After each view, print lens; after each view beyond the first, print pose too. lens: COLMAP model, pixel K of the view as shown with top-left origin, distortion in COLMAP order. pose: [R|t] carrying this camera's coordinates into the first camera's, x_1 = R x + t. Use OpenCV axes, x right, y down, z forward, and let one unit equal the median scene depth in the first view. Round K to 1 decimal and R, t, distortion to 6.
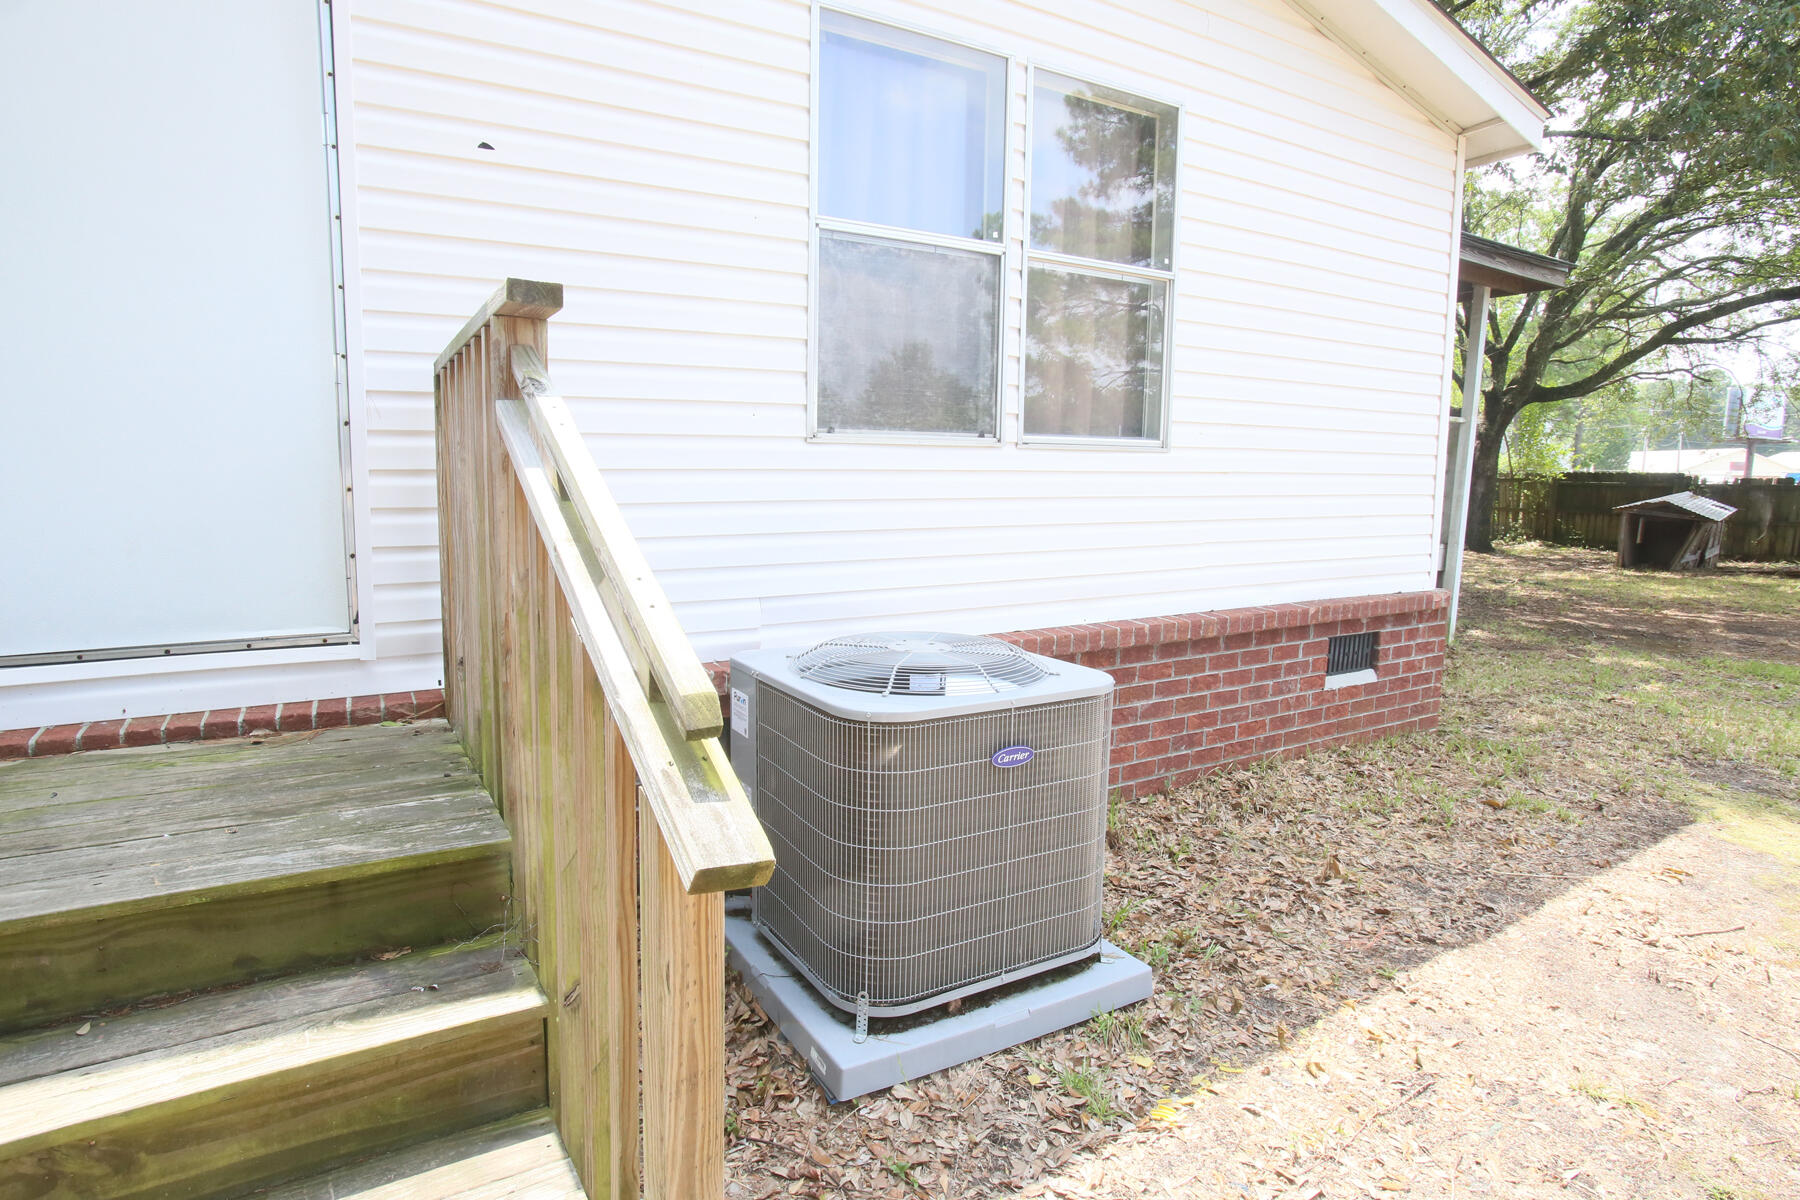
lens RADIAL K [[993.2, 0, 900.0], [0, 993.2, 600.0], [0, 0, 1]] dist [0.000625, -0.000038]
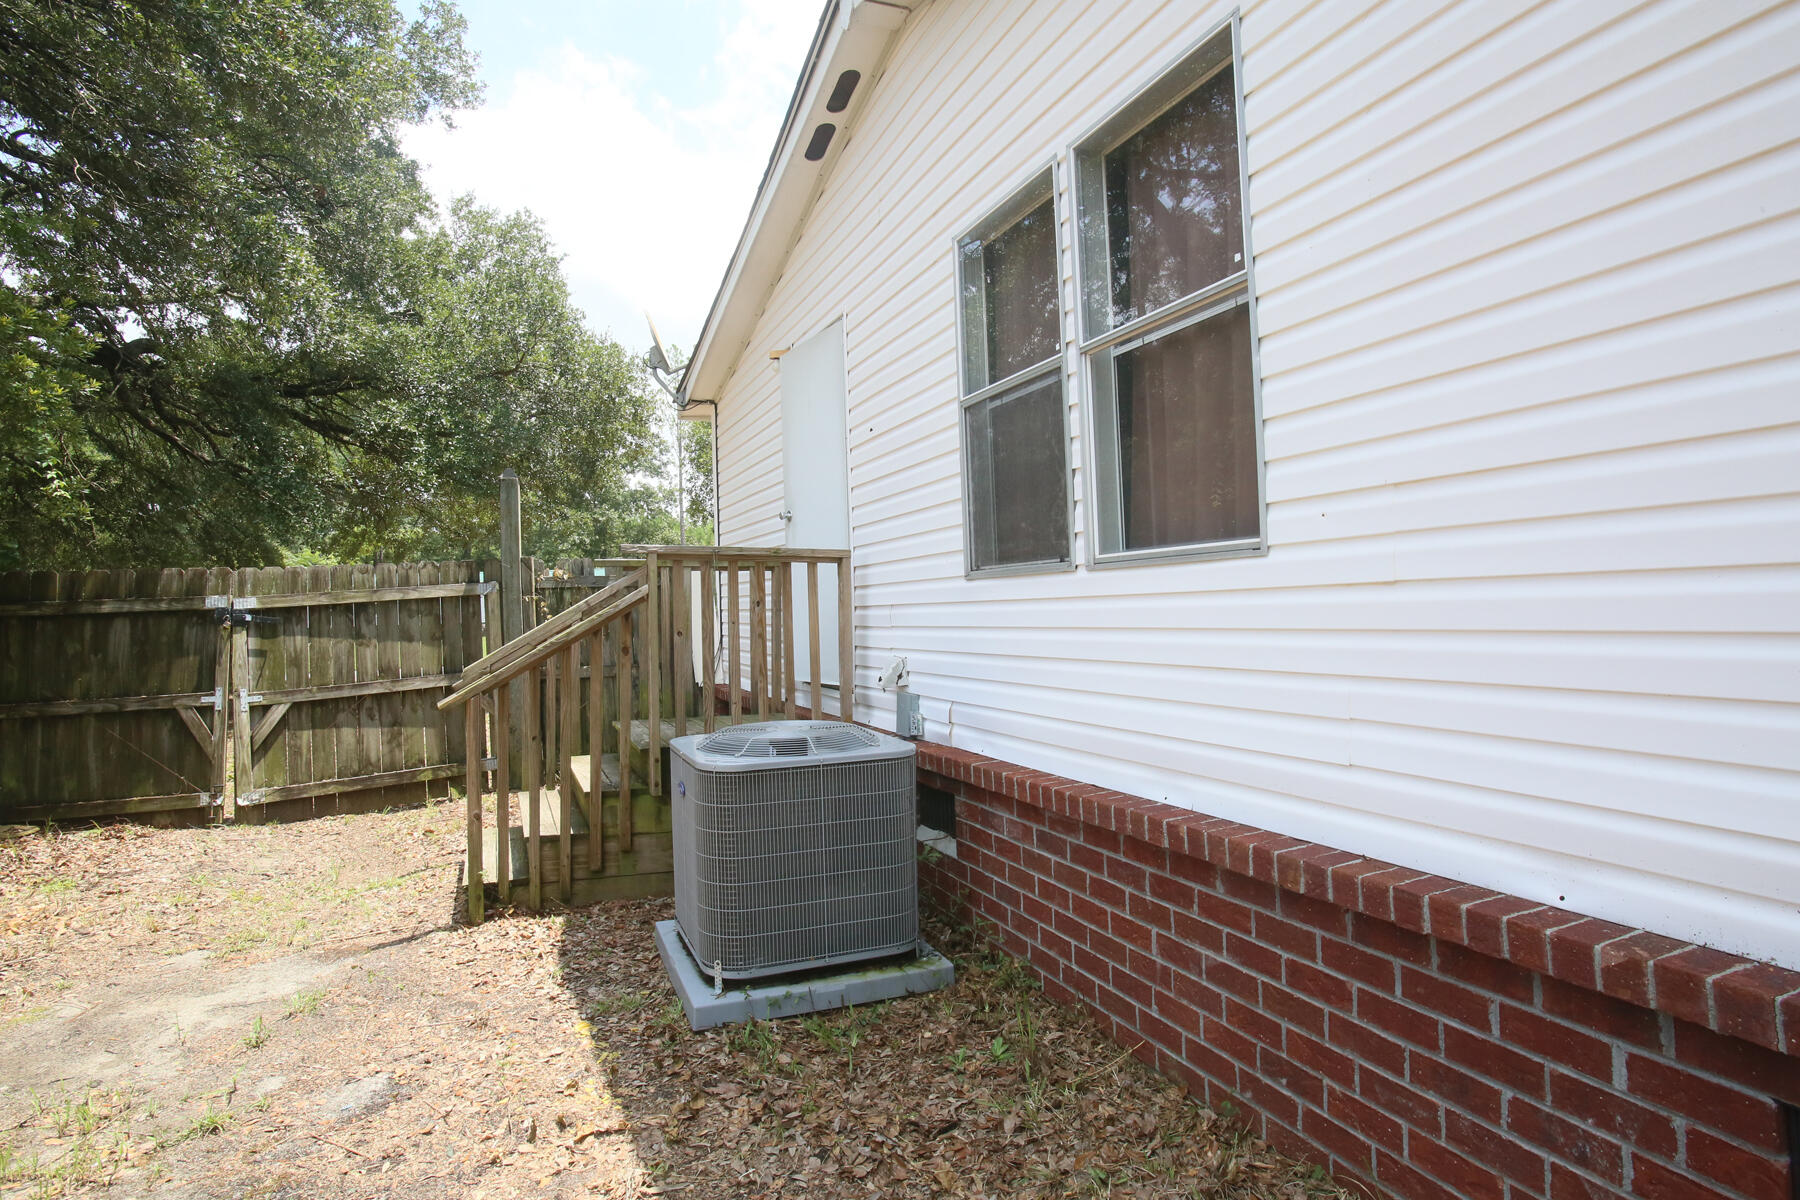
lens RADIAL K [[993.2, 0, 900.0], [0, 993.2, 600.0], [0, 0, 1]] dist [0.000625, -0.000038]
pose [[-0.156481, -0.006548, -0.987659, 0.971050], [-0.086680, 0.996211, 0.007128, -0.116230], [0.983870, 0.086726, -0.156456, 0.953887]]
